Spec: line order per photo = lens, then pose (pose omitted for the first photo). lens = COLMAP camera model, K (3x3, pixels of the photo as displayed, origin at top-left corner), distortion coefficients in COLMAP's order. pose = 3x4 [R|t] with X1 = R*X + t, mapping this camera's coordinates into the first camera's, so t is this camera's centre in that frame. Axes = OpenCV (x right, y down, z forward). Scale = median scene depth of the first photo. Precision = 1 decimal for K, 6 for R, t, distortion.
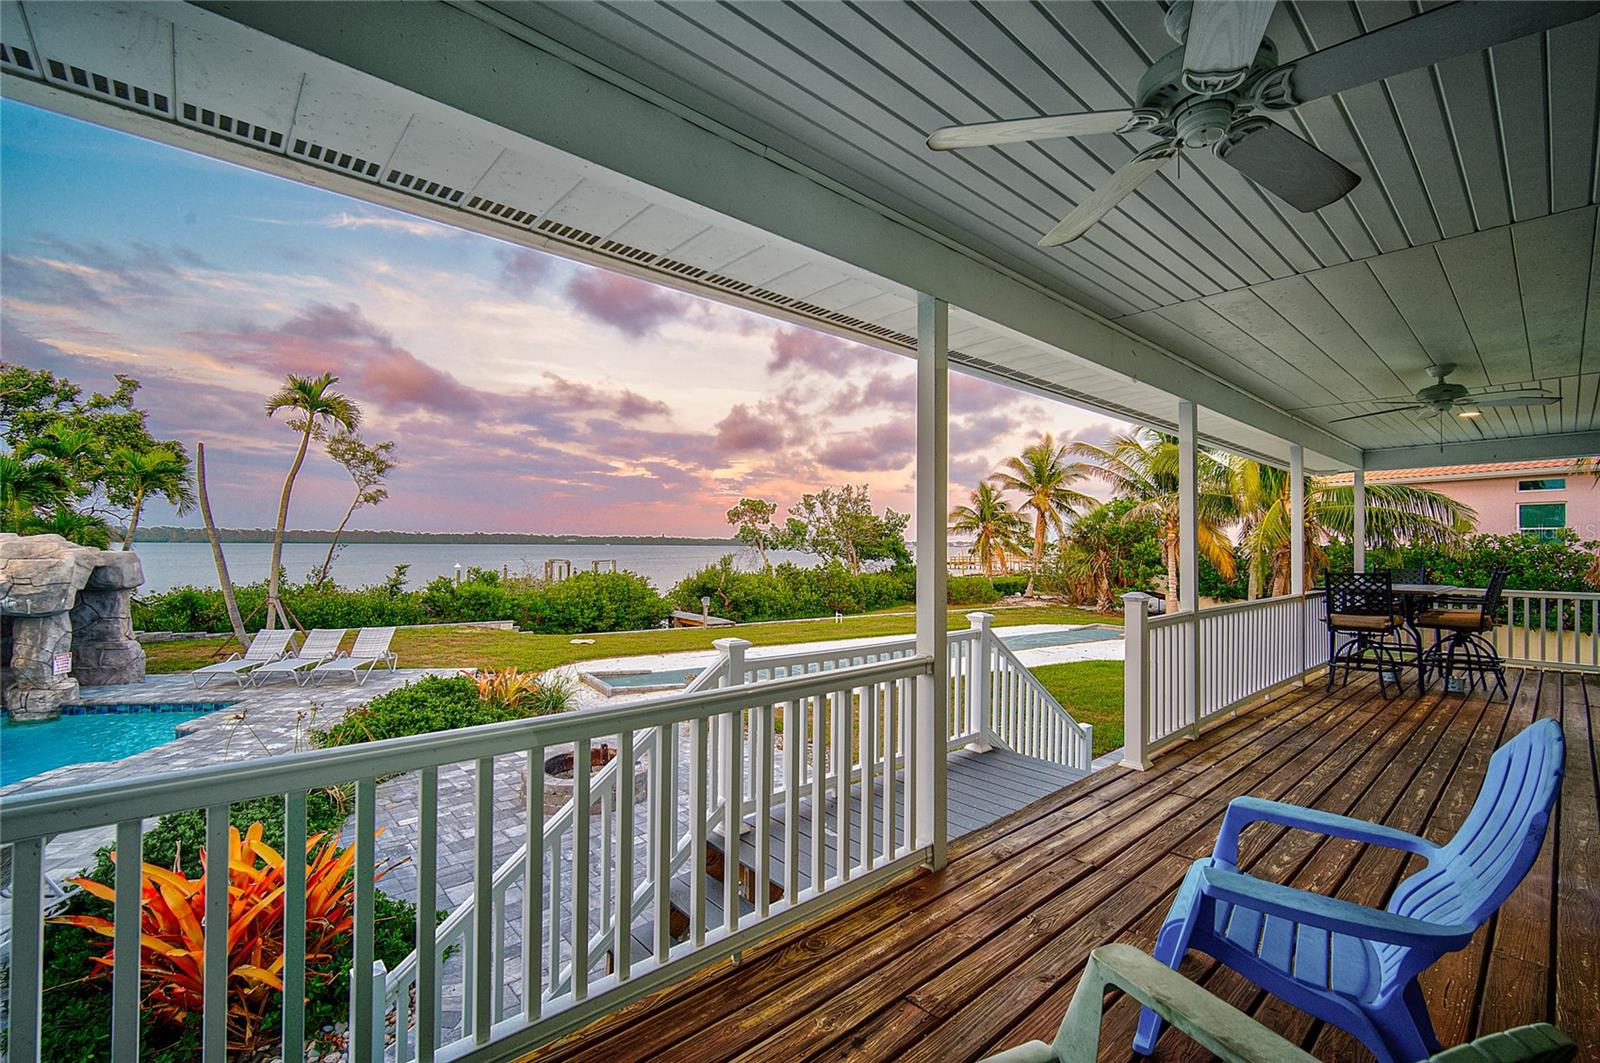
lens RADIAL K [[688.0, 0, 800.6], [0, 688.0, 532.4], [0, 0, 1]] dist [-0.012552, 0.004400]
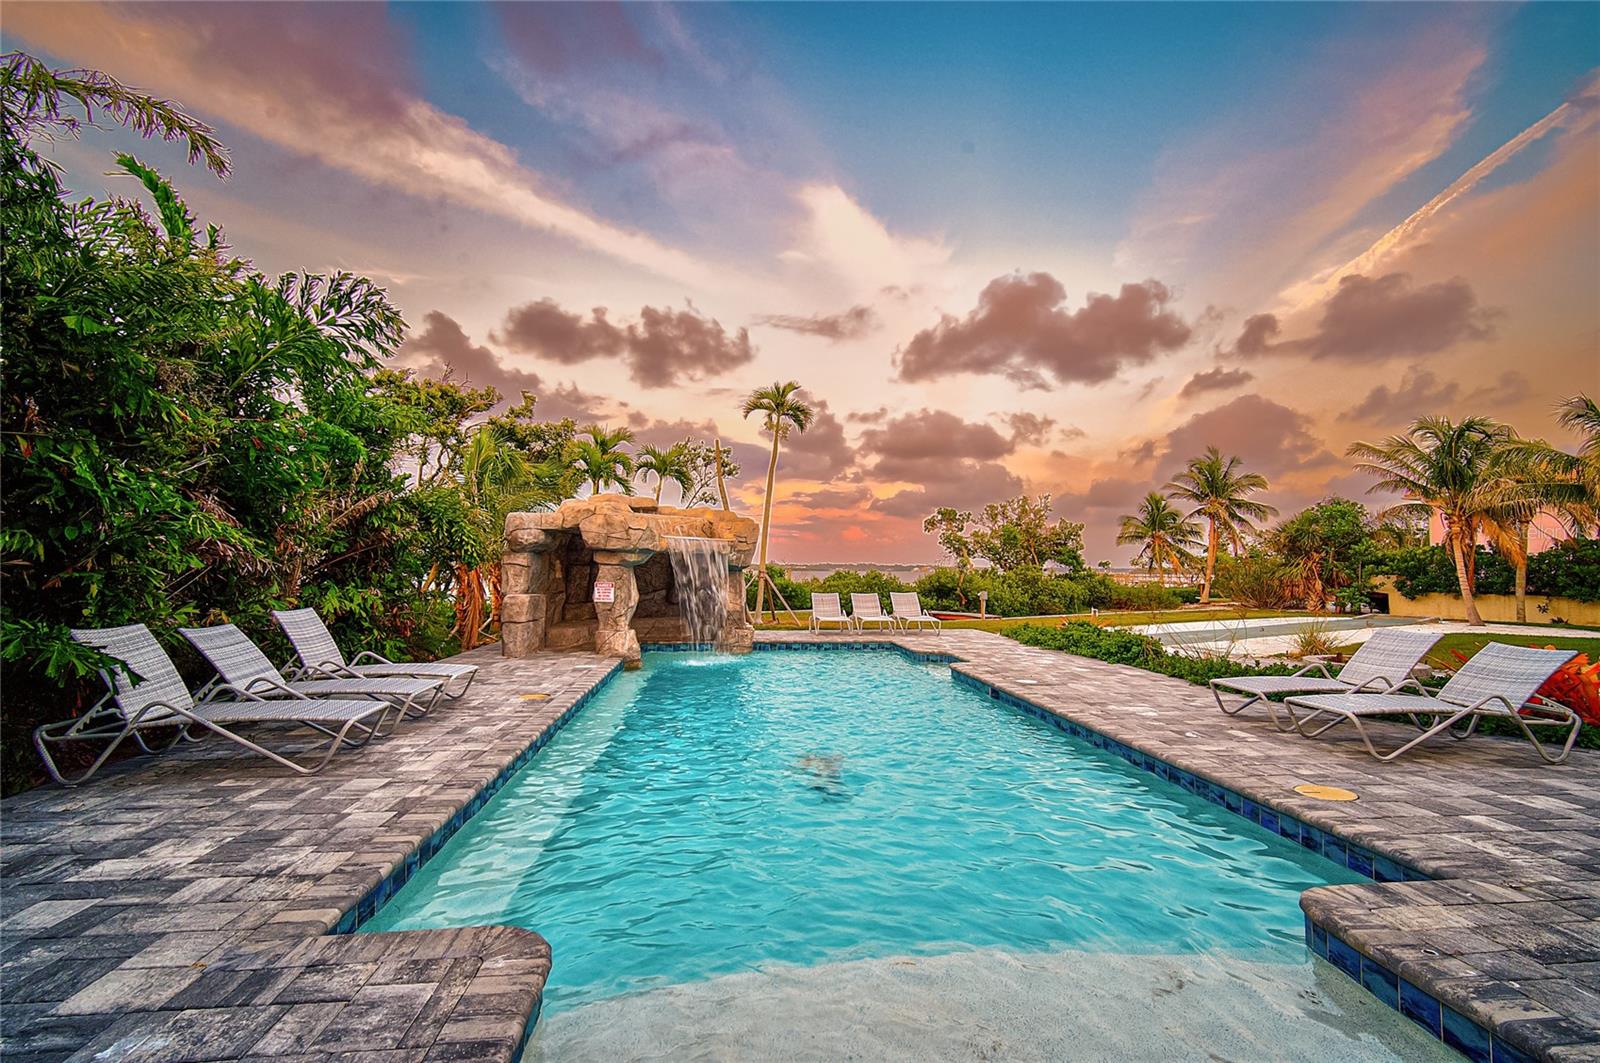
lens RADIAL K [[688.0, 0, 800.6], [0, 688.0, 532.4], [0, 0, 1]] dist [-0.012552, 0.004400]
pose [[0.999068, -0.004148, -0.042969, -0.343510], [0.002549, 0.999304, -0.037208, 0.037054], [0.043093, 0.037064, 0.998383, -0.086256]]
